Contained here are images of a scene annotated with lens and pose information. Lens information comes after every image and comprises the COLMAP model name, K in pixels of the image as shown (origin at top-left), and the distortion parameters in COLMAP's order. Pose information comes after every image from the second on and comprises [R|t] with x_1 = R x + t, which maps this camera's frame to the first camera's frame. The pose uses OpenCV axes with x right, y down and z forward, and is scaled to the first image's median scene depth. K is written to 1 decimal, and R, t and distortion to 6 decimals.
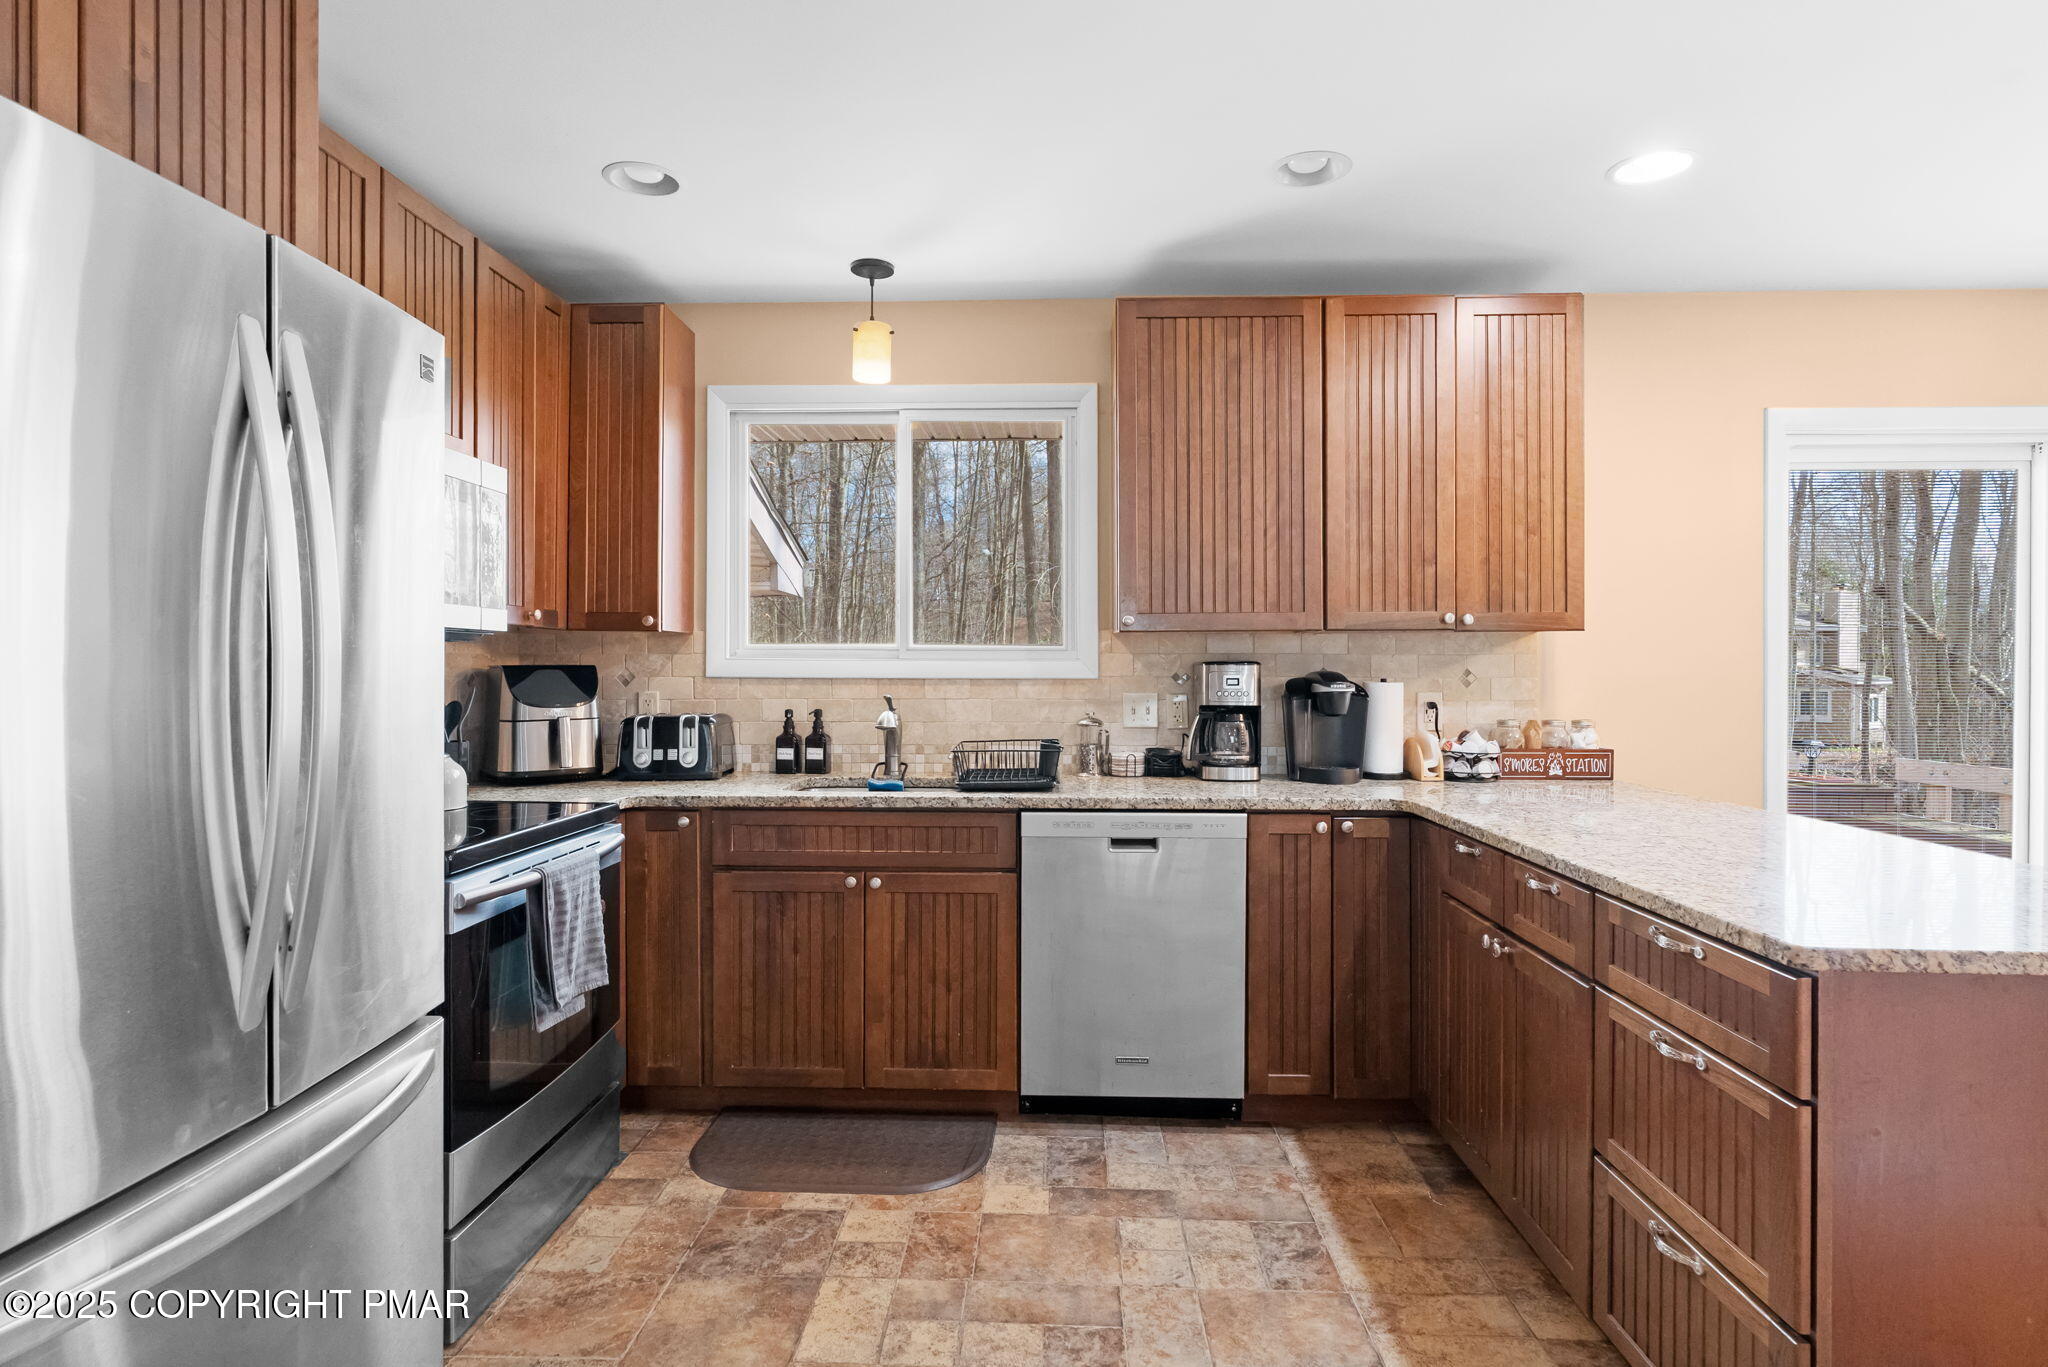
lens RADIAL K [[1067.1, 0, 1032.5], [0, 1067.1, 673.0], [0, 0, 1]] dist [-0.002161, -0.000134]
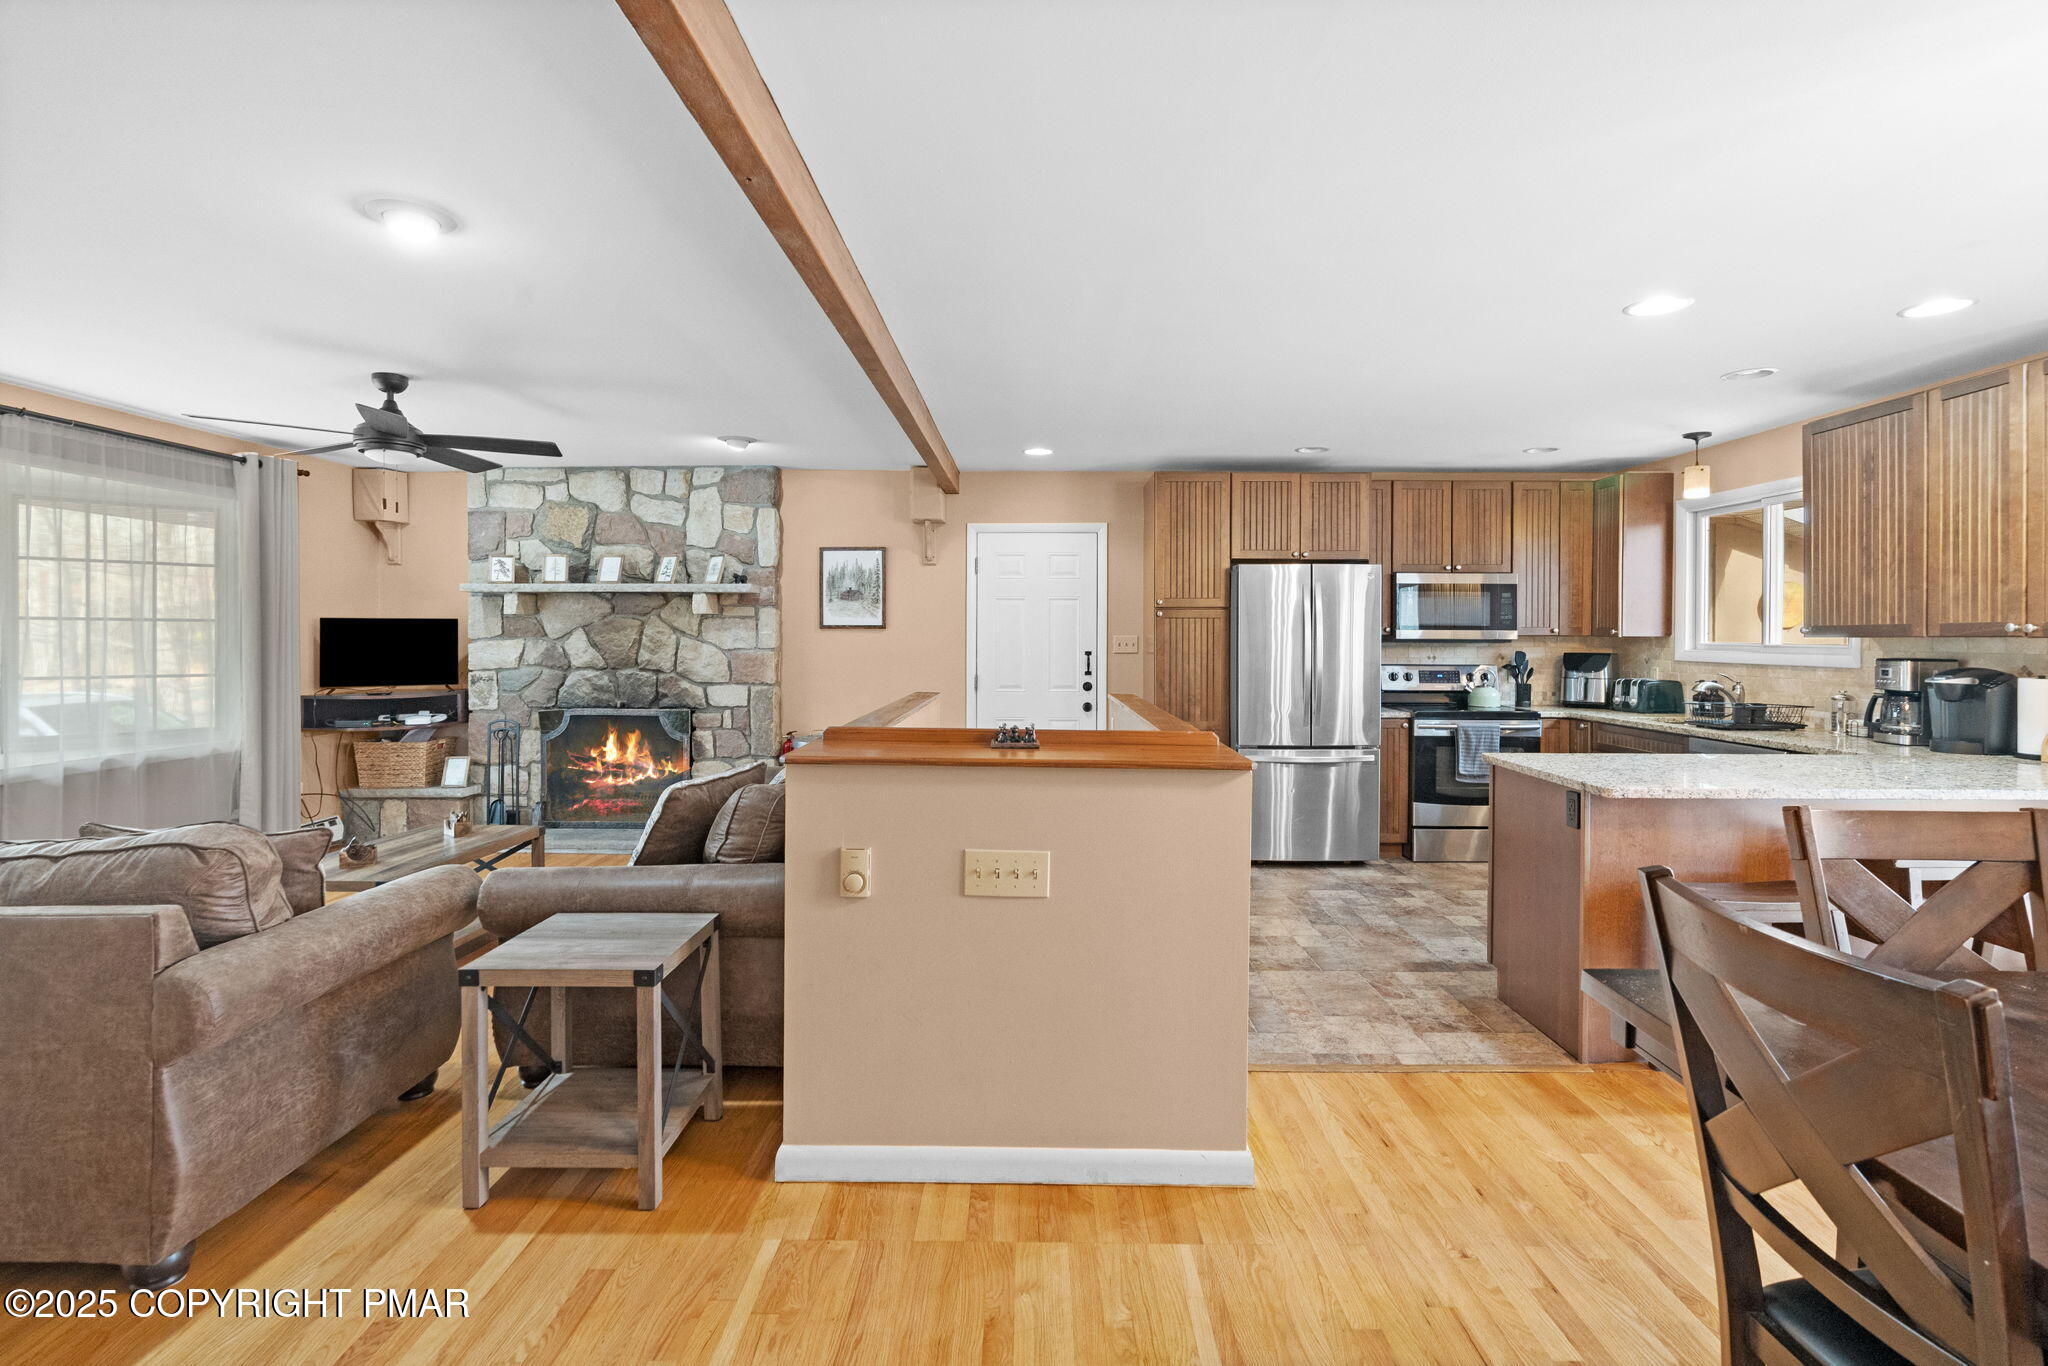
lens RADIAL K [[957.0, 0, 1024.3], [0, 957.0, 638.1], [0, 0, 1]] dist [-0.004027, 0.000500]
pose [[0.030919, 0.002200, -0.999519, 1.429113], [-0.009202, 0.999956, 0.001916, -0.029770], [0.999480, 0.009138, 0.030937, -0.175017]]
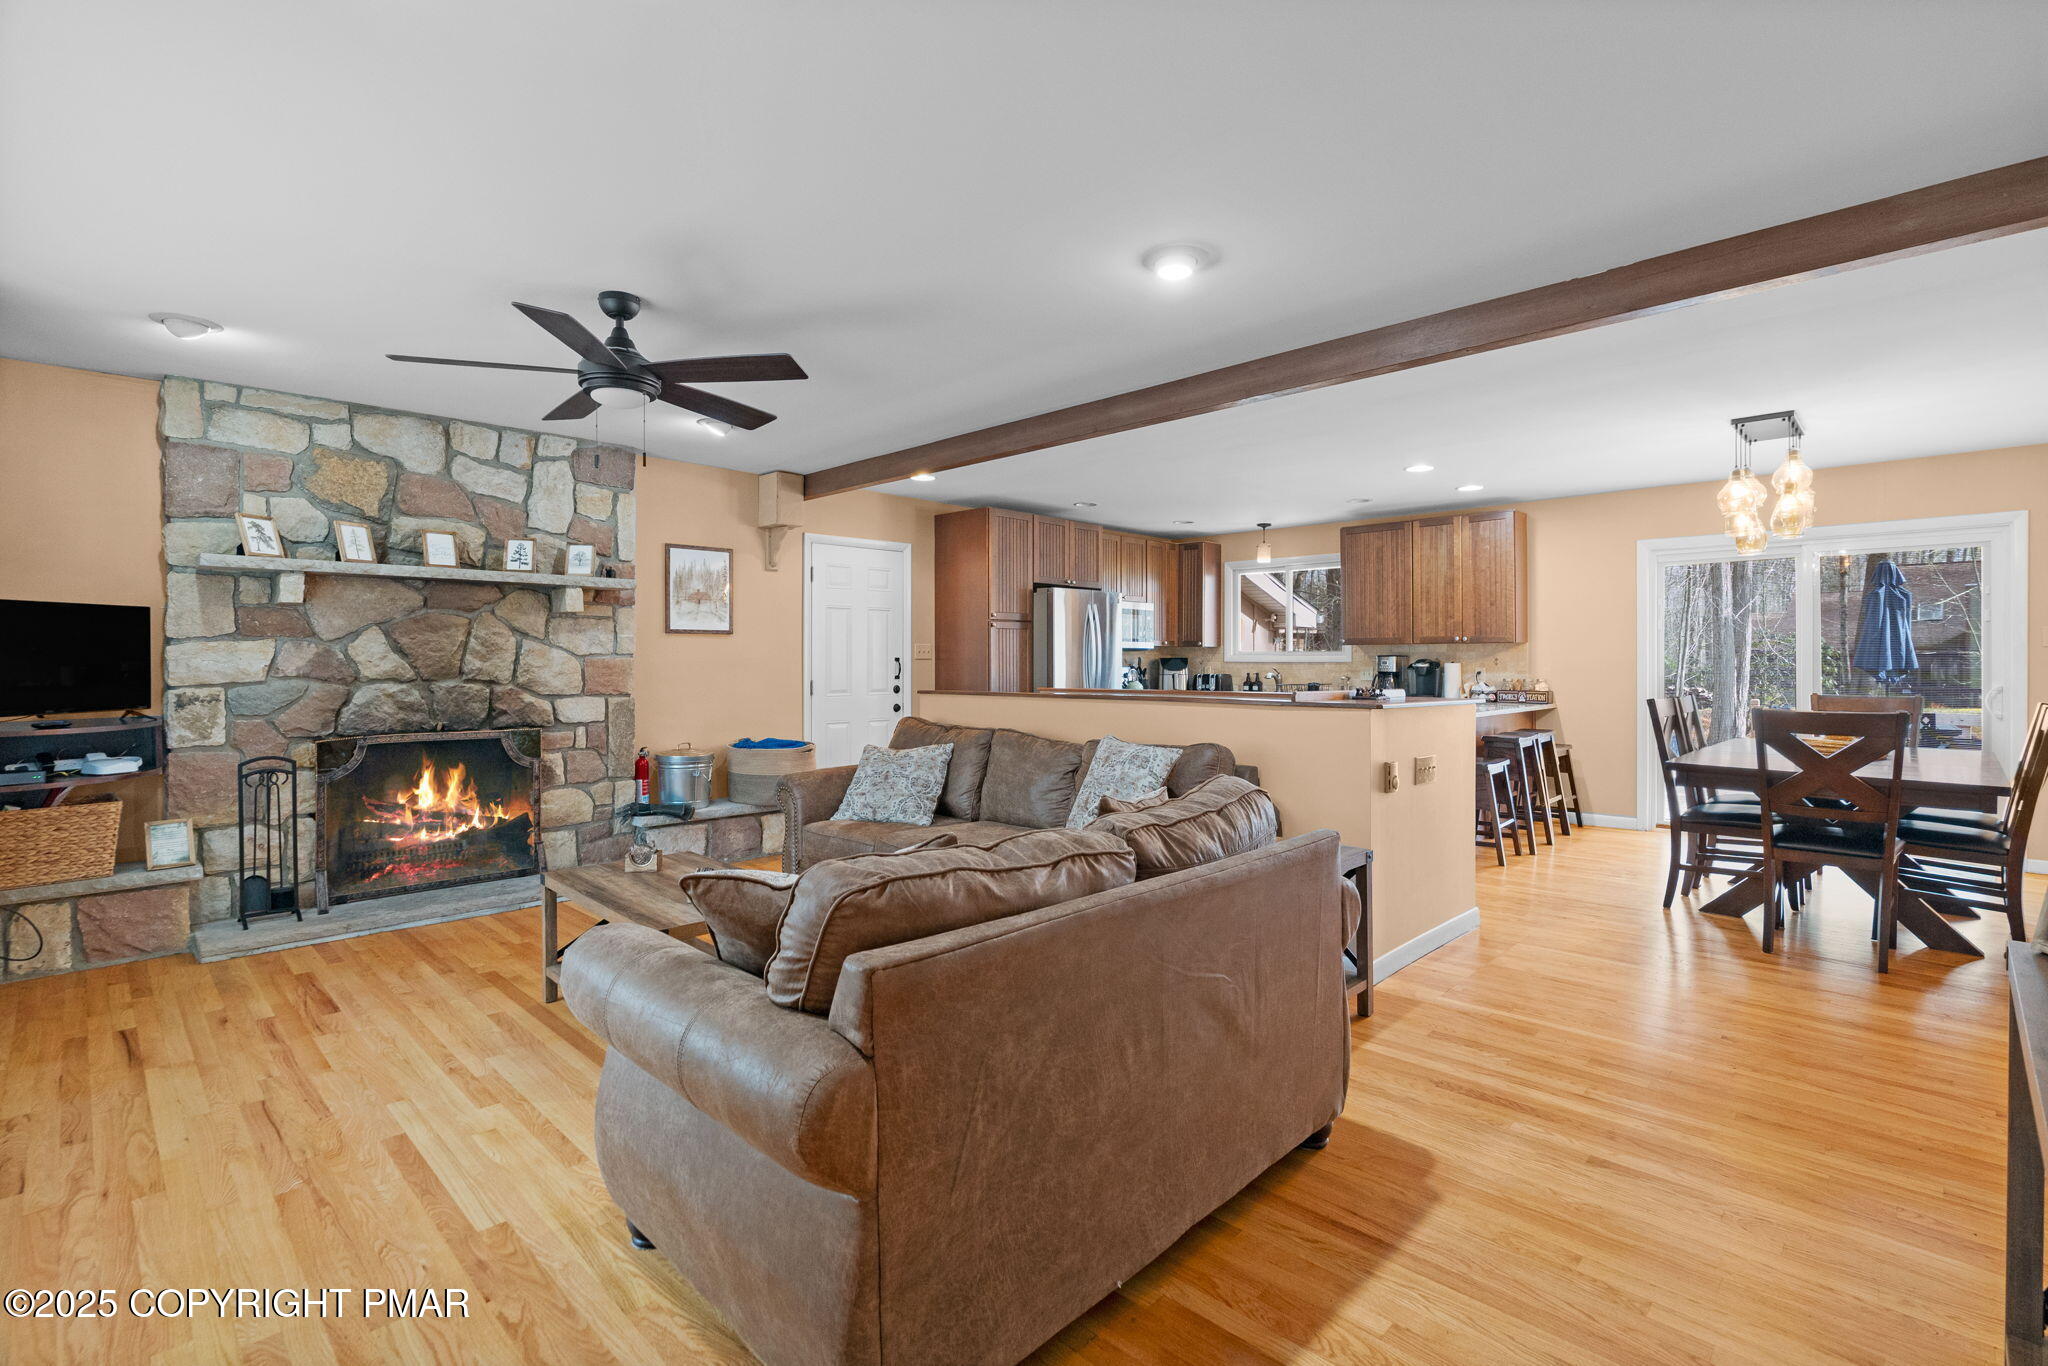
lens RADIAL K [[936.4, 0, 1038.5], [0, 936.4, 665.0], [0, 0, 1]] dist [-0.001978, 0.000222]
pose [[0.747255, 0.001284, -0.664536, 1.130877], [-0.002615, 0.999996, -0.001008, 0.018665], [0.664533, 0.002491, 0.747255, -1.389501]]
